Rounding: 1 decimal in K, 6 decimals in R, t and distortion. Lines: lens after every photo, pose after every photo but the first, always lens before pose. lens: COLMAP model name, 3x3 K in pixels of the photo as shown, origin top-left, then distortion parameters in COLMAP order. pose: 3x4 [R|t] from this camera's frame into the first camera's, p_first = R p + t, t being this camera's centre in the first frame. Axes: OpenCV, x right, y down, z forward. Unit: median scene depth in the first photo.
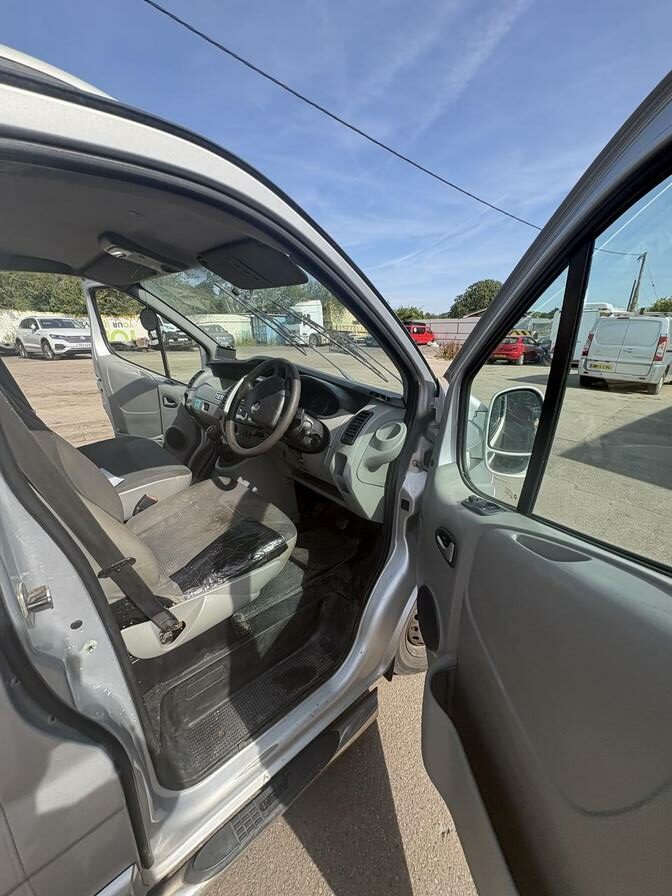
lens RADIAL K [[356.9, 0, 337.7], [0, 356.9, 447.7], [0, 0, 1]] dist [0.002799, 0.000078]
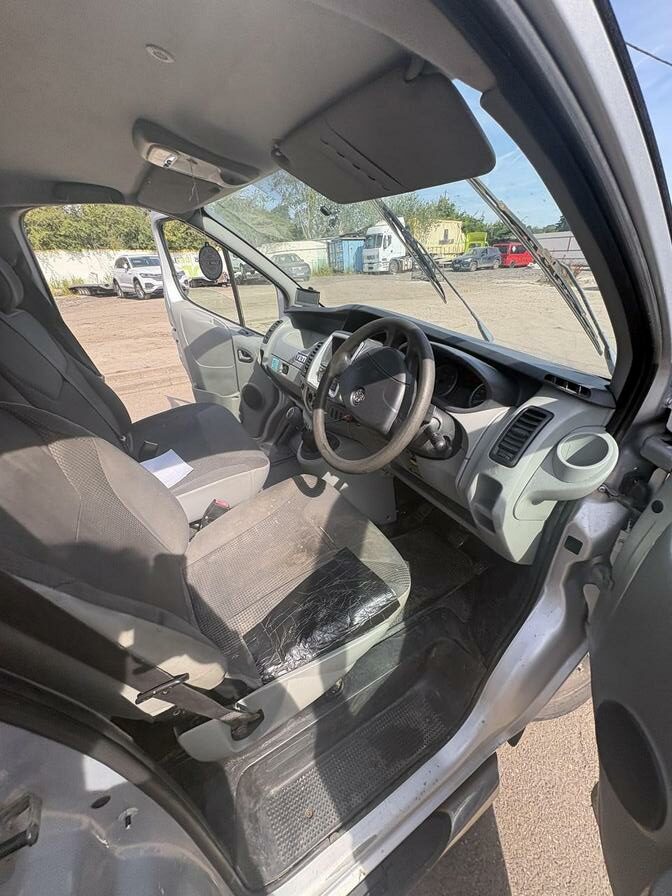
lens RADIAL K [[355.2, 0, 336.0], [0, 355.2, 448.0], [0, 0, 1]] dist [-0.006417, -0.000023]
pose [[0.978348, 0.056329, -0.199152, -0.104347], [-0.019471, 0.983033, 0.182392, -0.110359], [0.206047, -0.174565, 0.962846, 0.266410]]
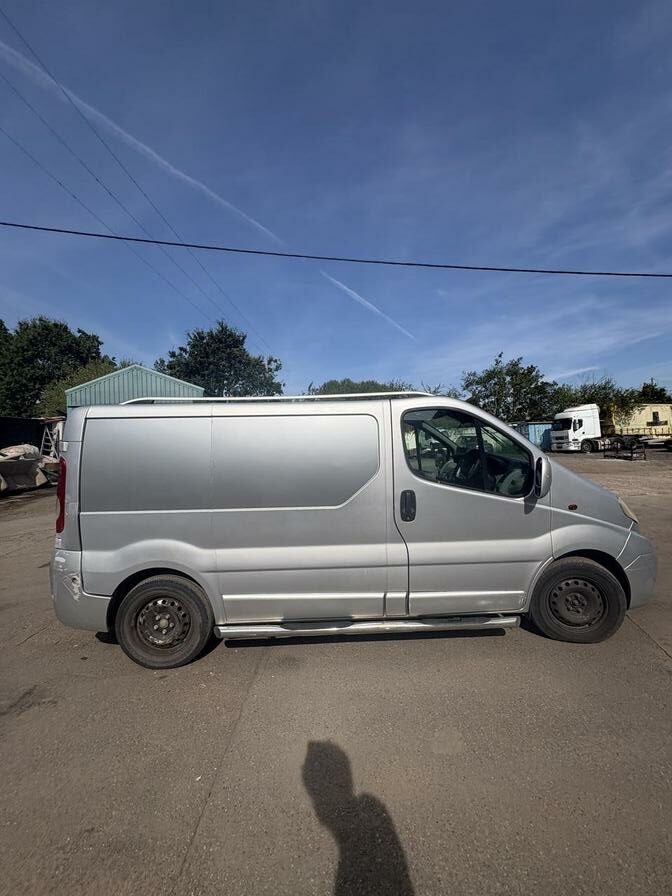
lens RADIAL K [[362.7, 0, 336.0], [0, 362.7, 448.0], [0, 0, 1]] dist [-0.000653, -0.000306]
pose [[0.768239, -0.026977, -0.639595, 0.629188], [-0.161316, 0.958712, -0.234199, 0.438806], [0.619505, 0.283097, 0.732168, -1.310936]]
